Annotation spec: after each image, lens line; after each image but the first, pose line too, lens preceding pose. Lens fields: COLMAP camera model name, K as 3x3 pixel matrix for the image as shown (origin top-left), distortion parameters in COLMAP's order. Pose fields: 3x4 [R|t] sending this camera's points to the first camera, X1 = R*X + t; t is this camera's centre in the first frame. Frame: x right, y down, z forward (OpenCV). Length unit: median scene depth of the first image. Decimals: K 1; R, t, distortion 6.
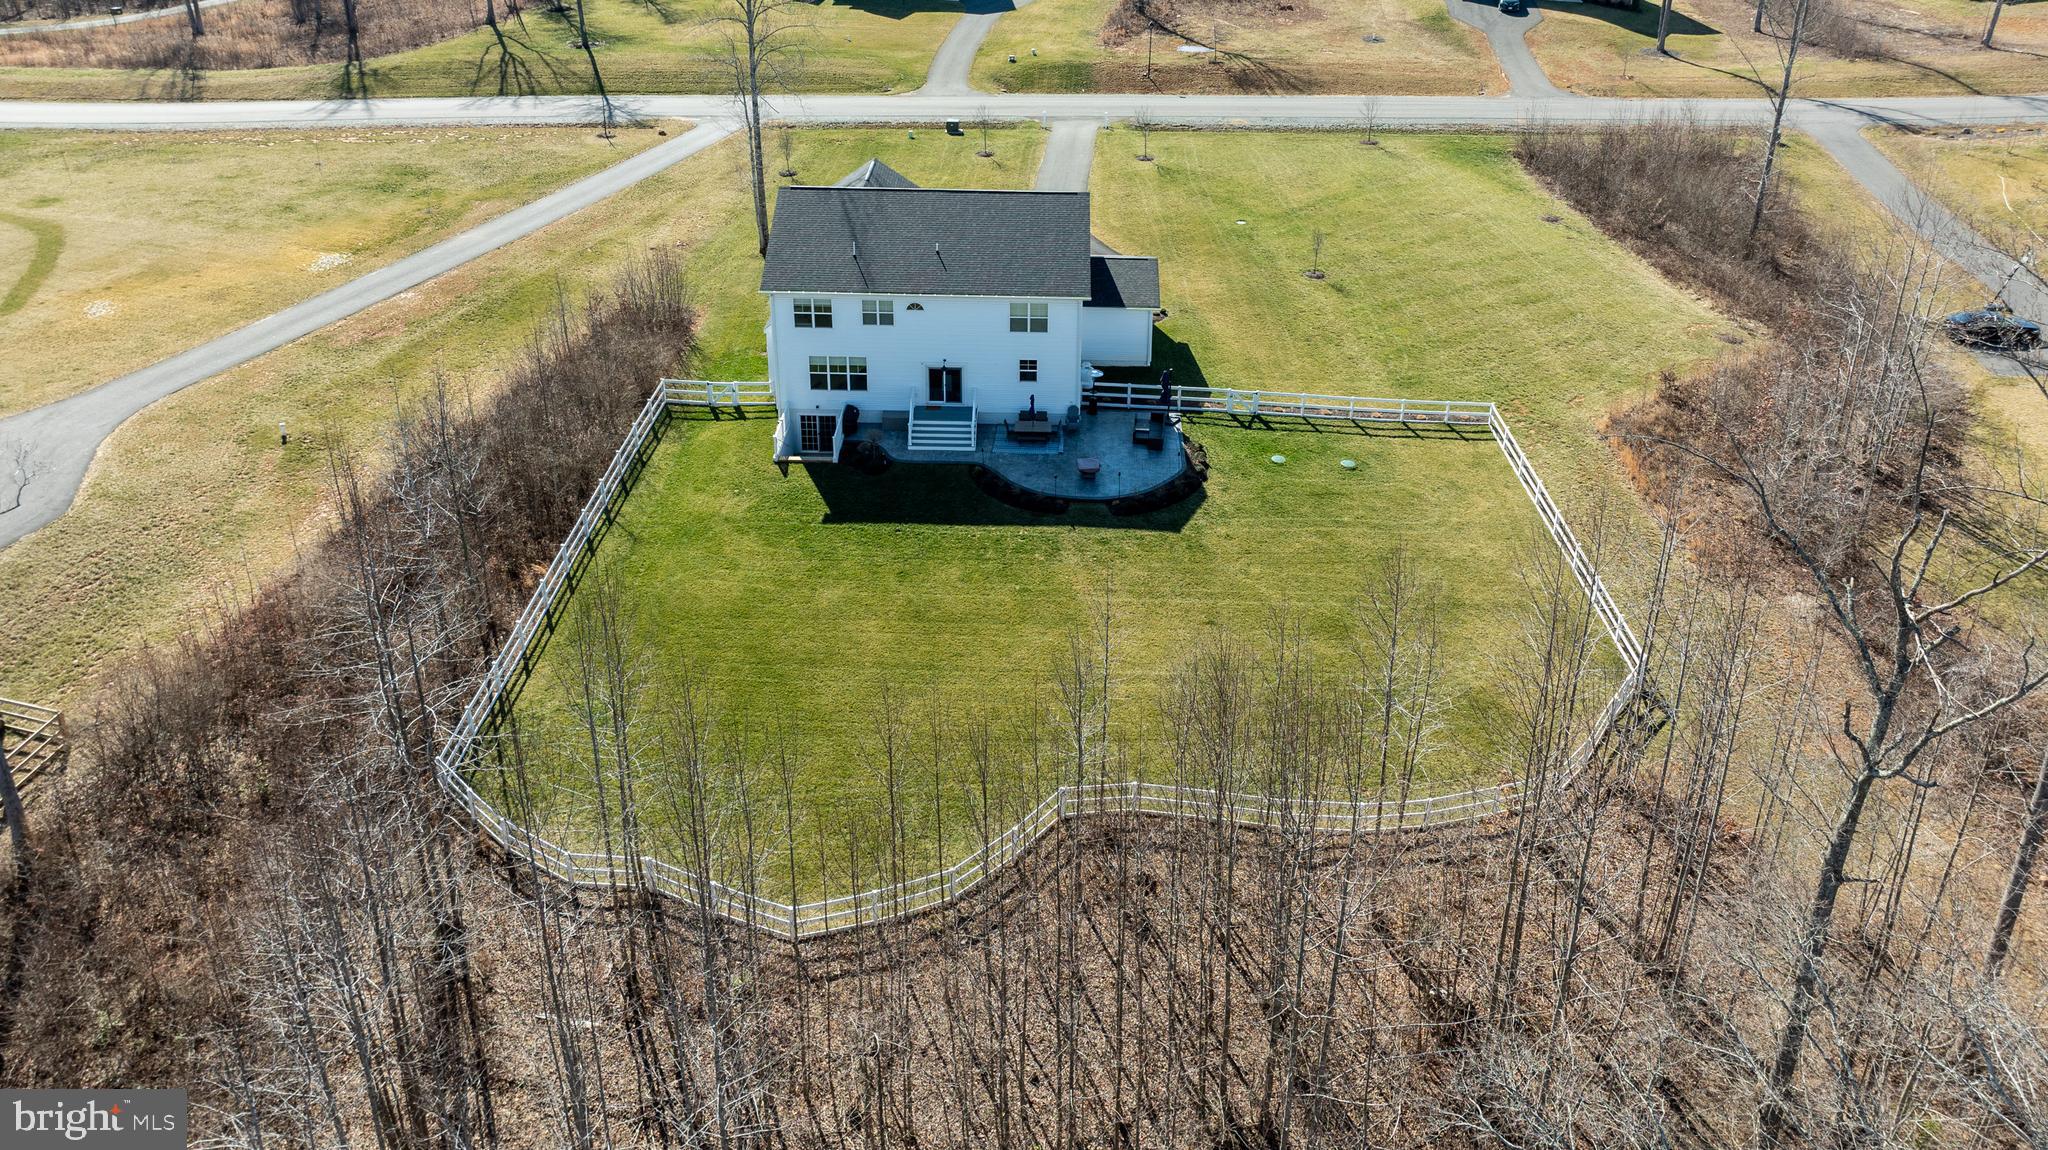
lens RADIAL K [[1428.7, 0, 1070.4], [0, 1428.7, 457.6], [0, 0, 1]] dist [-0.004074, -0.008722]
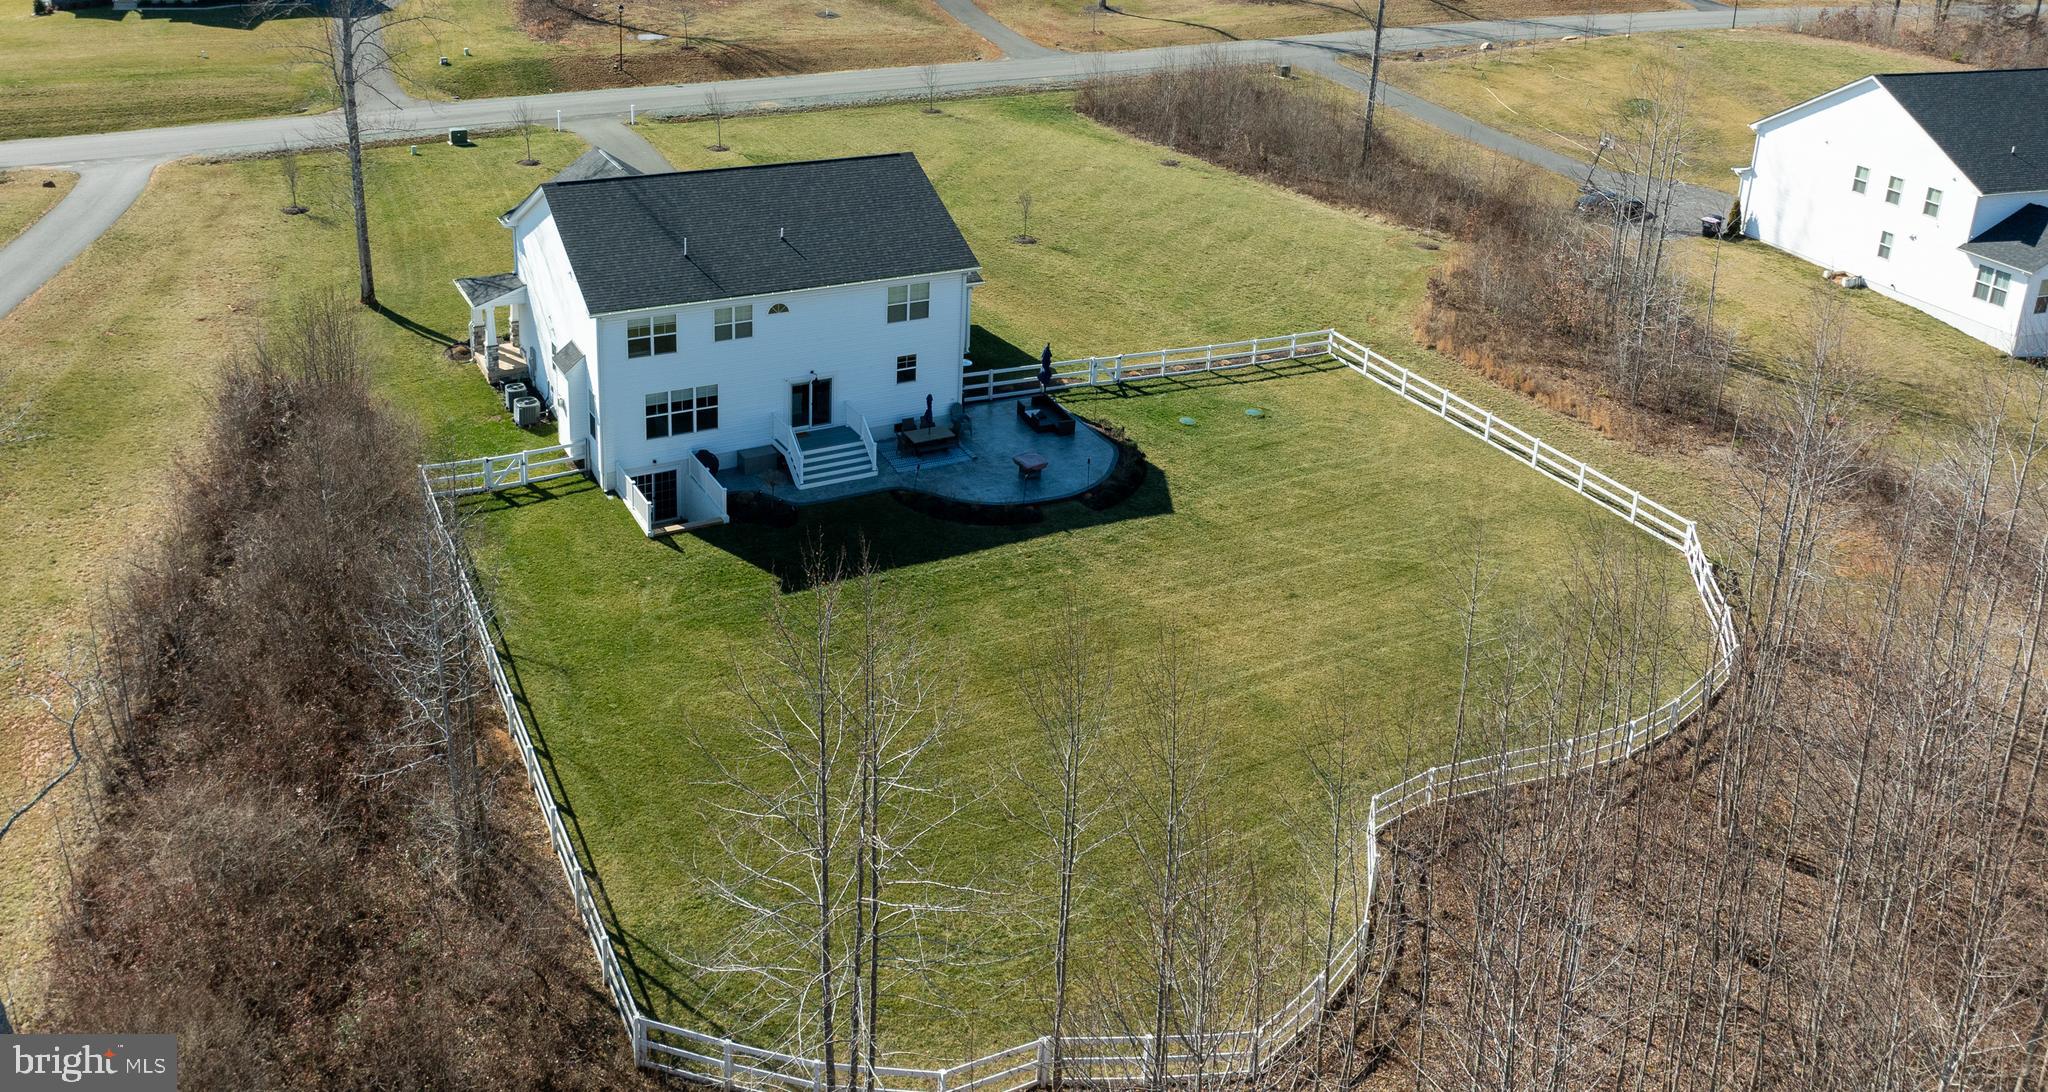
lens RADIAL K [[1612.0, 0, 982.0], [0, 1612.0, 329.6], [0, 0, 1]] dist [-0.030277, -0.004013]
pose [[0.878522, -0.146357, 0.454729, -0.405227], [0.199950, 0.977173, -0.071790, -0.007888], [-0.433842, 0.153992, 0.887732, 0.159604]]
